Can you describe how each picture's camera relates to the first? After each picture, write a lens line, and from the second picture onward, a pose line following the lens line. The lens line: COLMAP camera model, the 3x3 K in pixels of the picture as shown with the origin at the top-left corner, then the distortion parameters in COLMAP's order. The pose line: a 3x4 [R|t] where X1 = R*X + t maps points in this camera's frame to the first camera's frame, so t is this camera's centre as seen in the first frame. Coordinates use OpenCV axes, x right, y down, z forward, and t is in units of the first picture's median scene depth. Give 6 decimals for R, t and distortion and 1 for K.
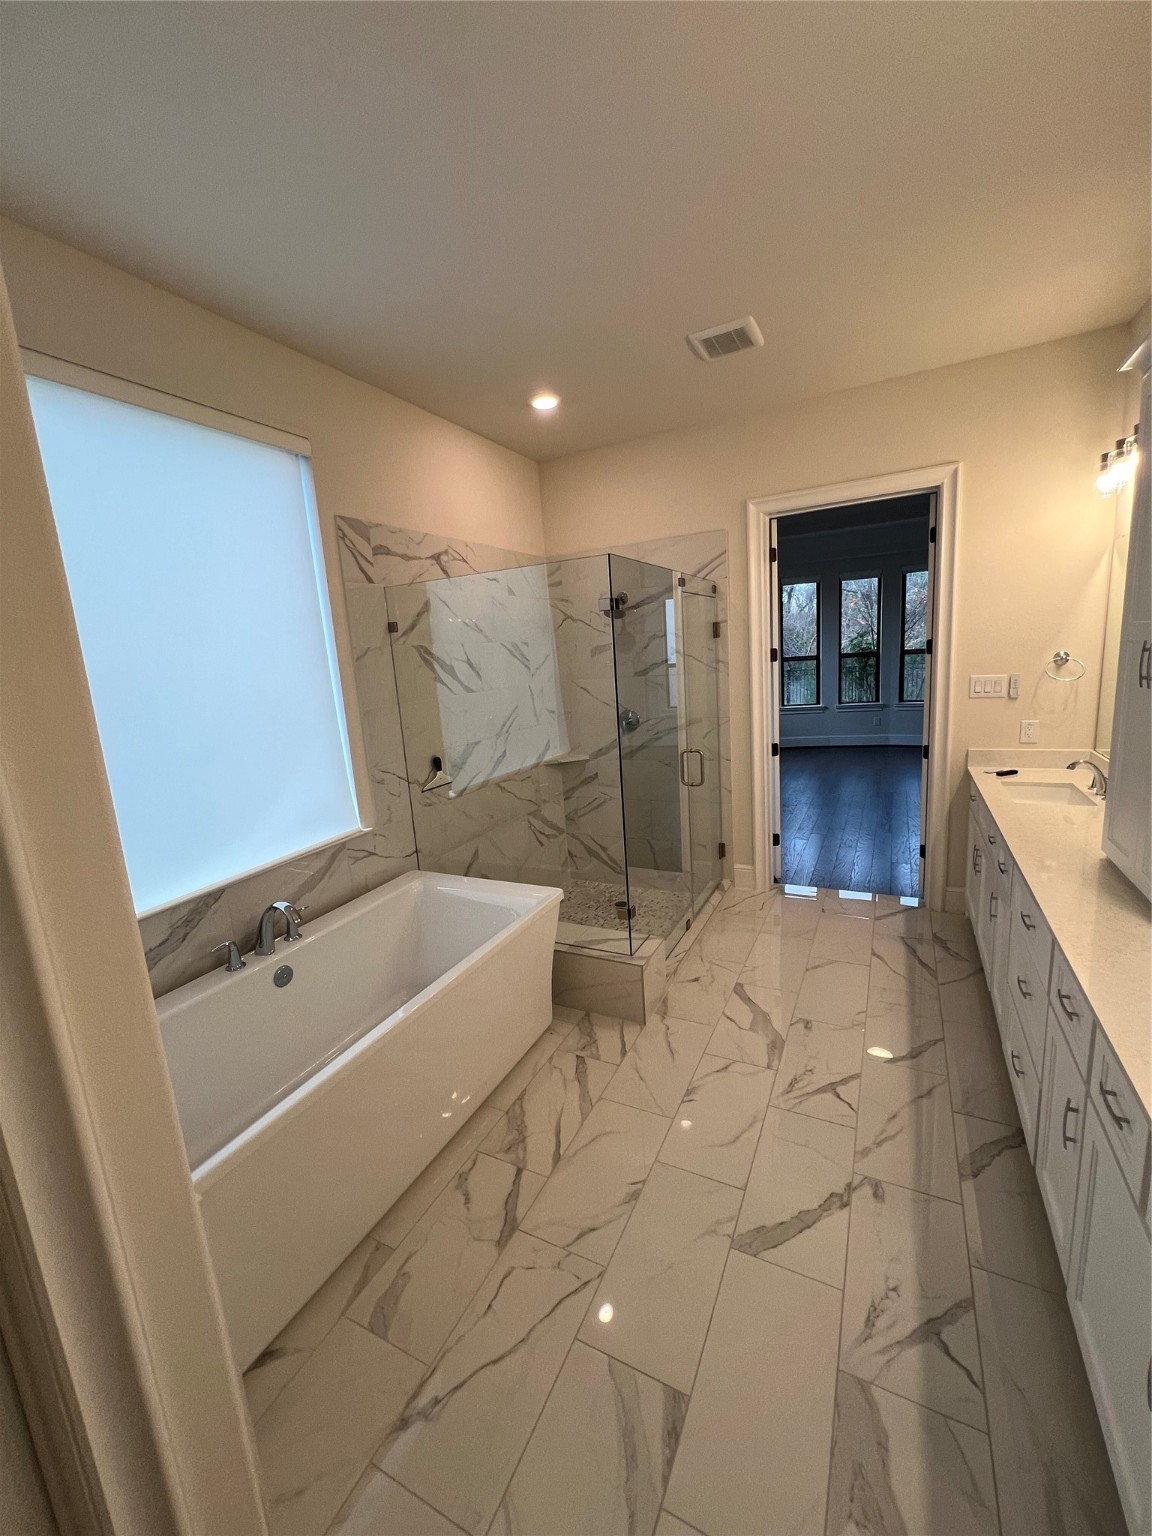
lens RADIAL K [[614.0, 0, 574.2], [0, 614.0, 766.0], [0, 0, 1]] dist [-0.003169, 0.000648]
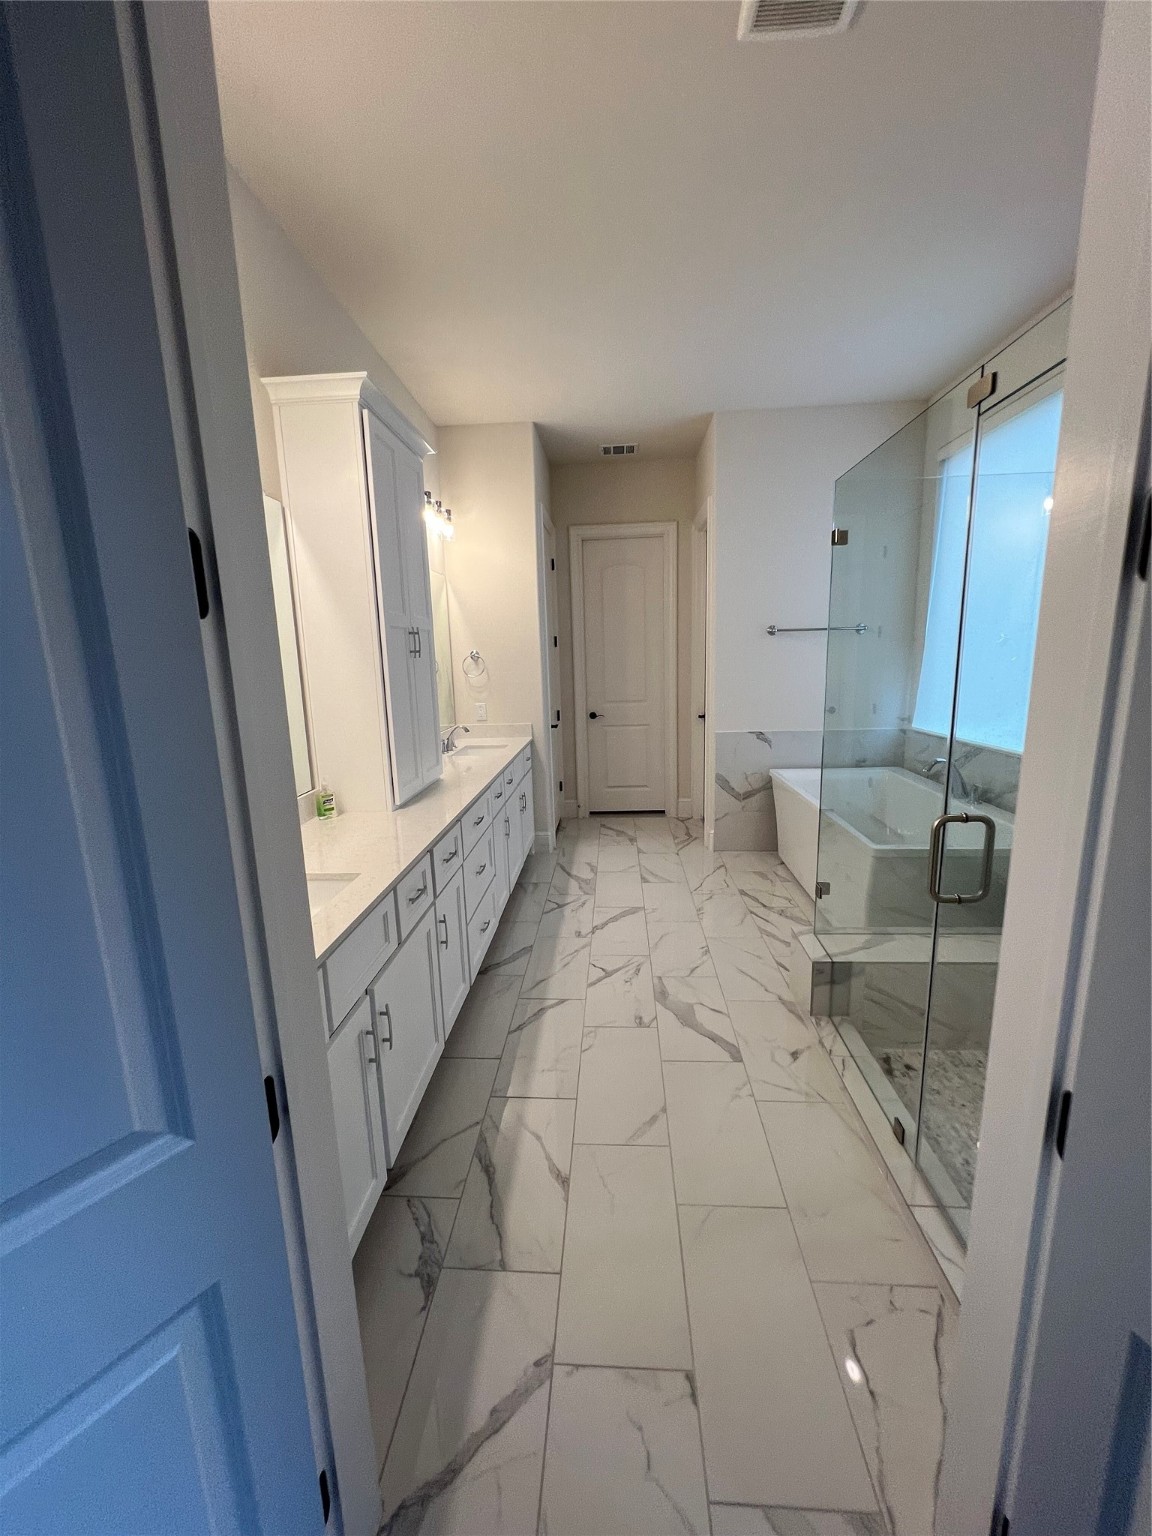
lens RADIAL K [[609.4, 0, 576.0], [0, 609.4, 768.0], [0, 0, 1]] dist [-0.002920, 0.000285]
pose [[-0.912105, 0.169989, -0.373052, 0.618581], [0.019689, 0.927094, 0.374311, -0.227914], [0.409484, 0.334066, -0.848954, 1.338861]]
